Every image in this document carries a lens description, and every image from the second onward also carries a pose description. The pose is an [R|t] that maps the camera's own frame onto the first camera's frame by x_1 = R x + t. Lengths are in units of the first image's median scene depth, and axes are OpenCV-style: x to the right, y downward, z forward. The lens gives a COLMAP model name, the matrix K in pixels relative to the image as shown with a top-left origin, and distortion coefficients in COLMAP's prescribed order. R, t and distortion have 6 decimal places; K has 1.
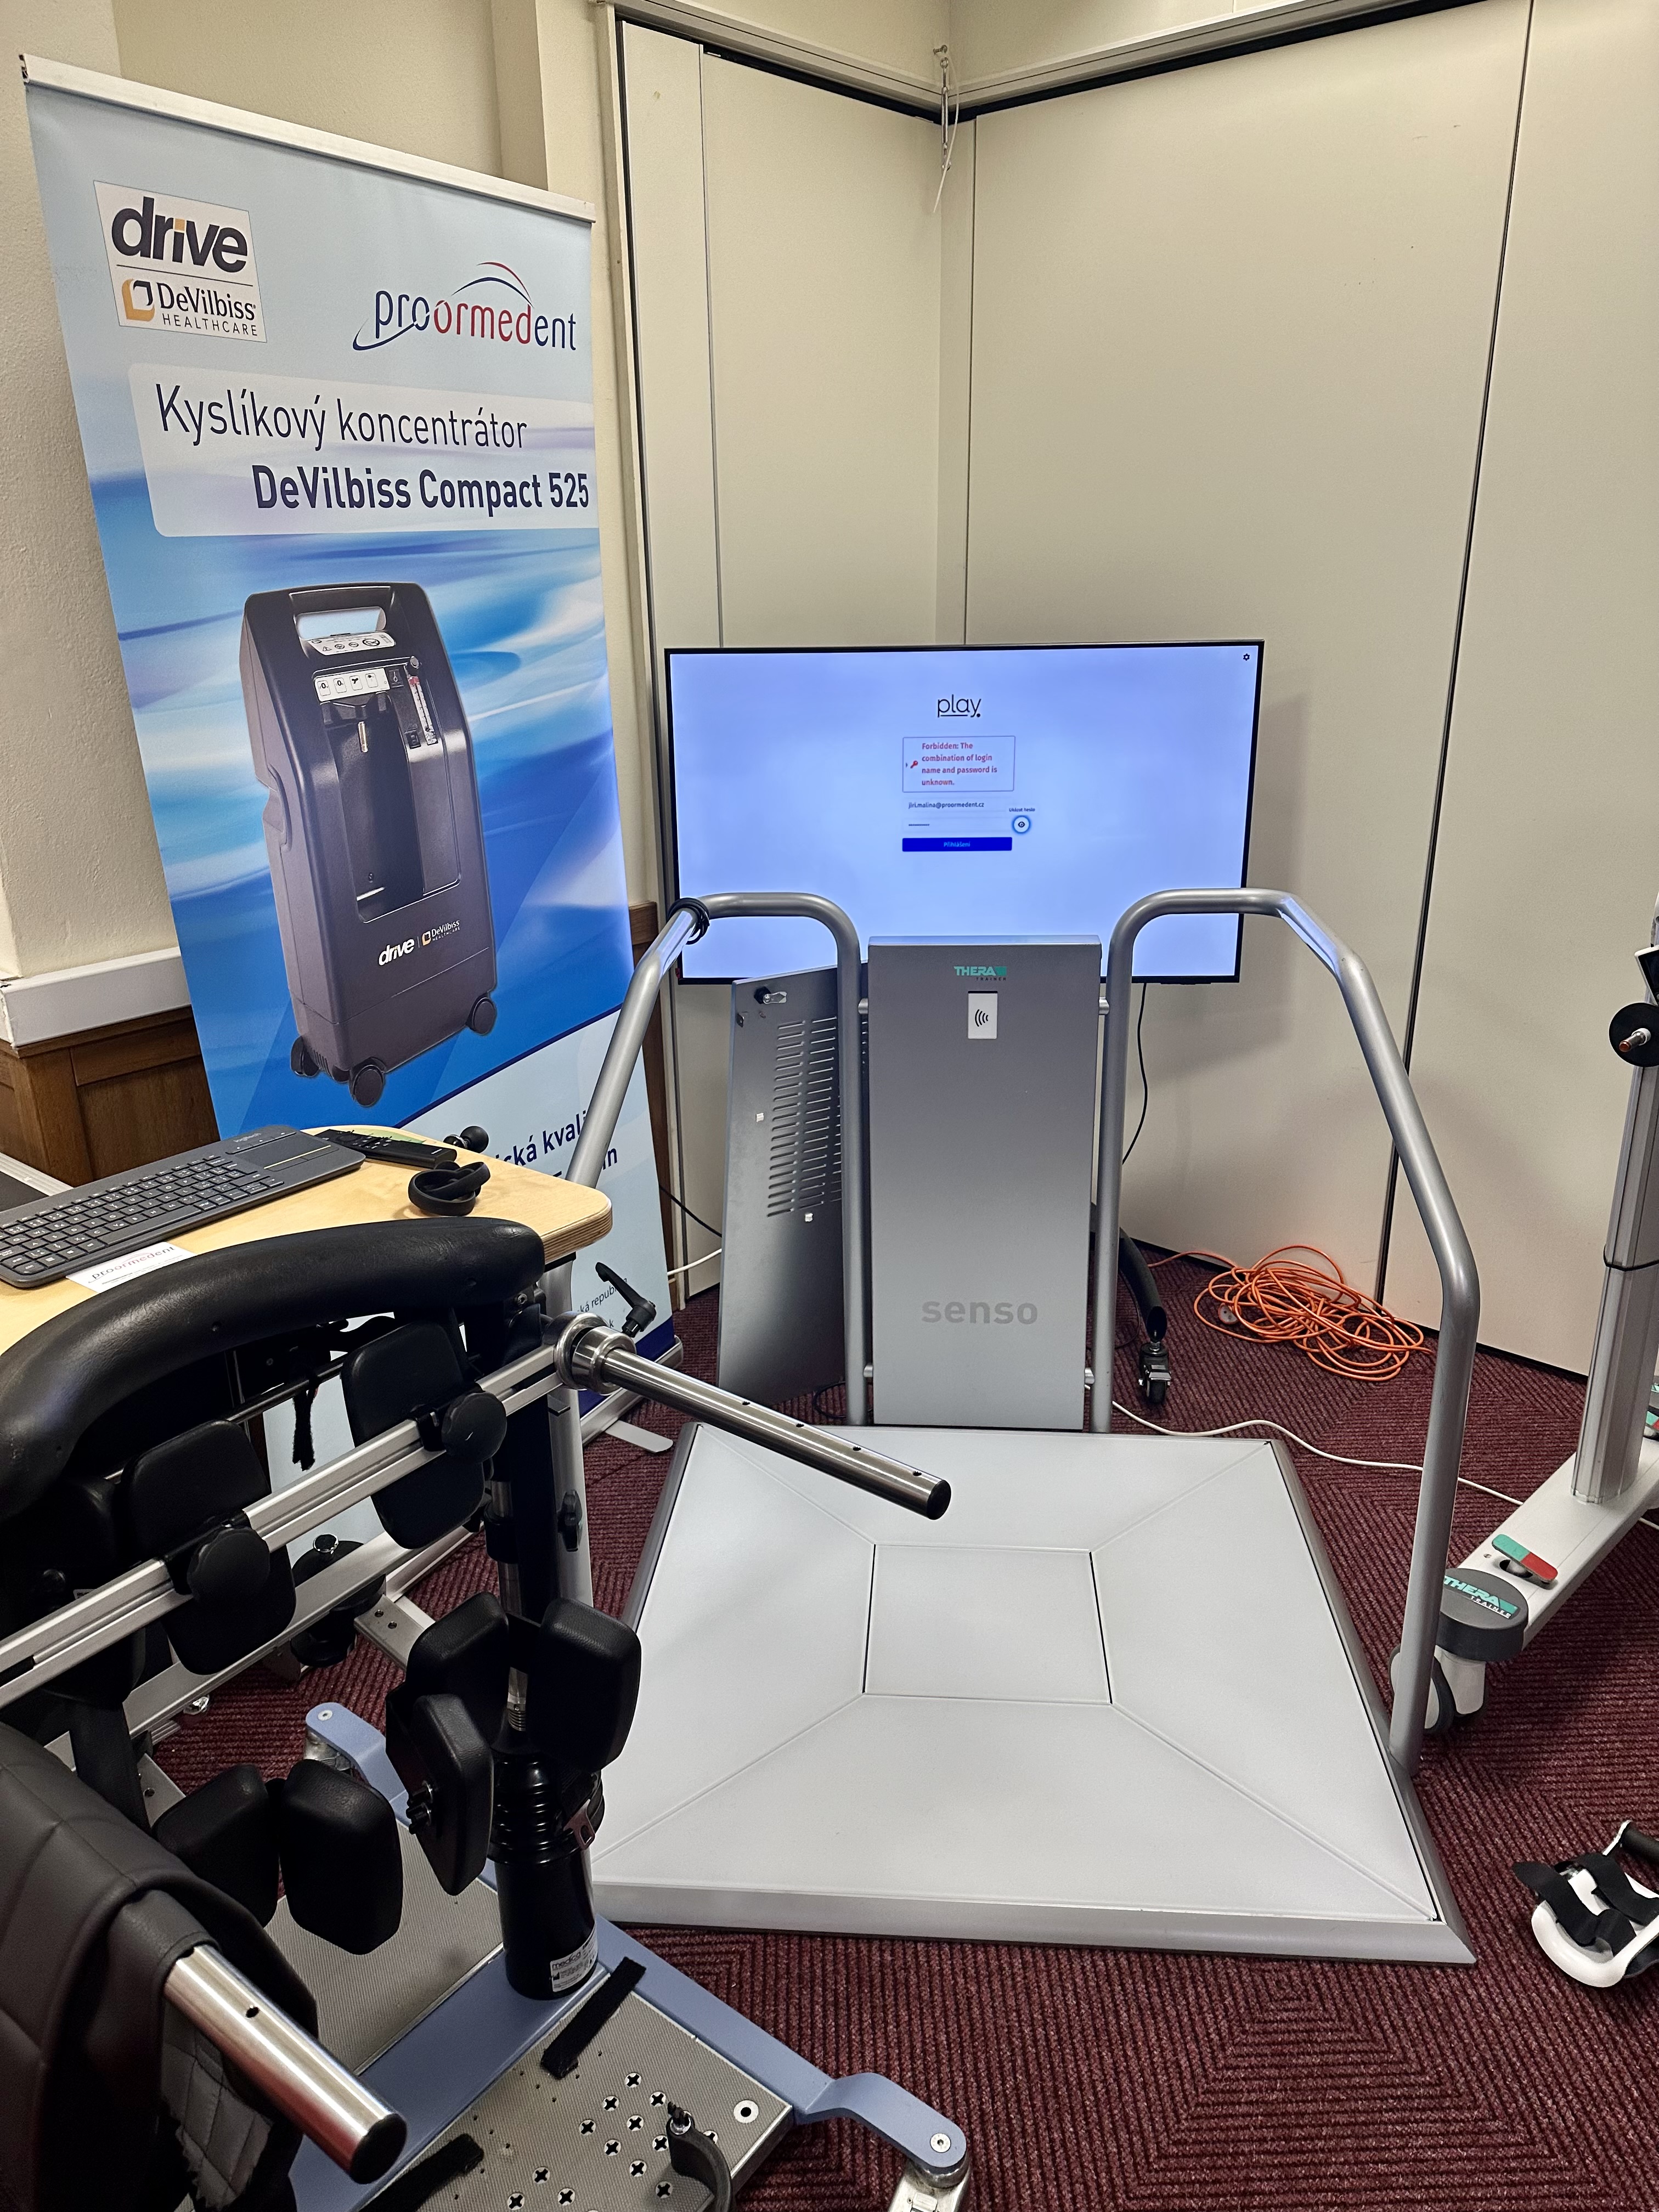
lens RADIAL K [[1567.4, 0, 829.5], [0, 1567.4, 1106.0], [0, 0, 1]] dist [-0.004817, -0.008960]
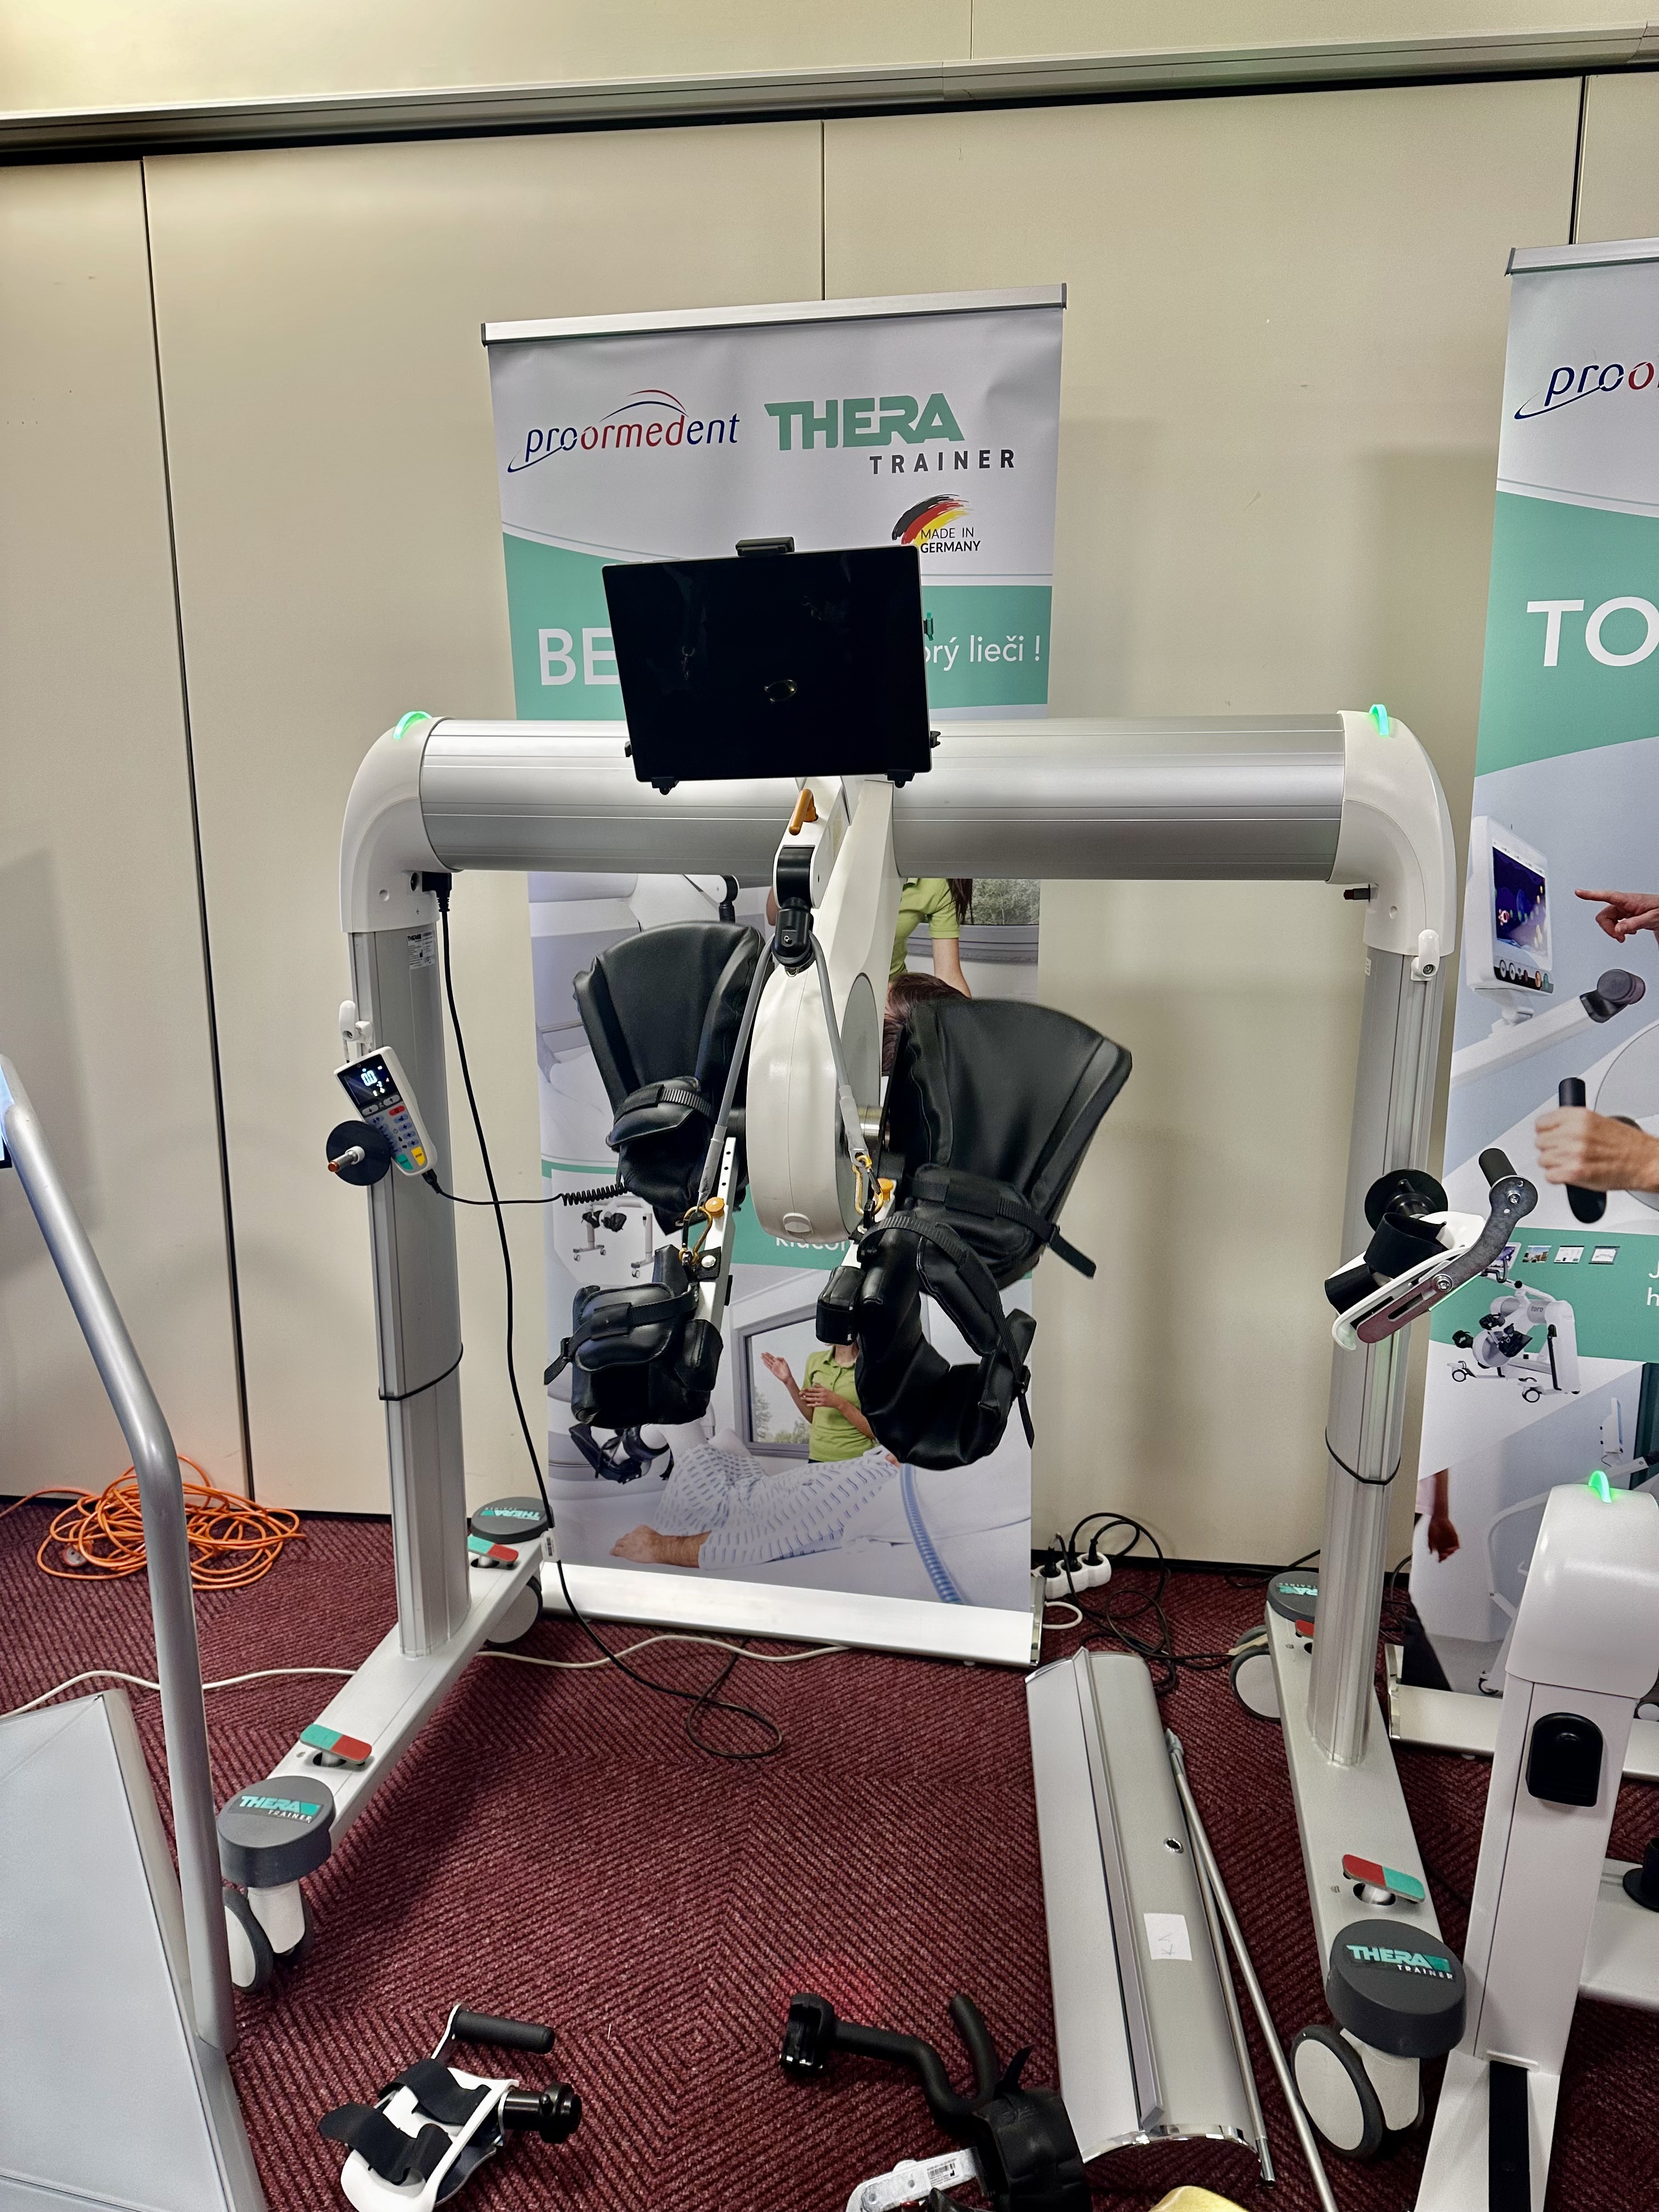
lens RADIAL K [[1567.4, 0, 829.5], [0, 1567.4, 1106.0], [0, 0, 1]] dist [-0.004817, -0.008960]
pose [[0.824098, -0.124106, 0.552684, 0.225110], [0.194325, 0.978433, -0.070046, 0.048031], [-0.532071, 0.165125, 0.830442, 0.043077]]
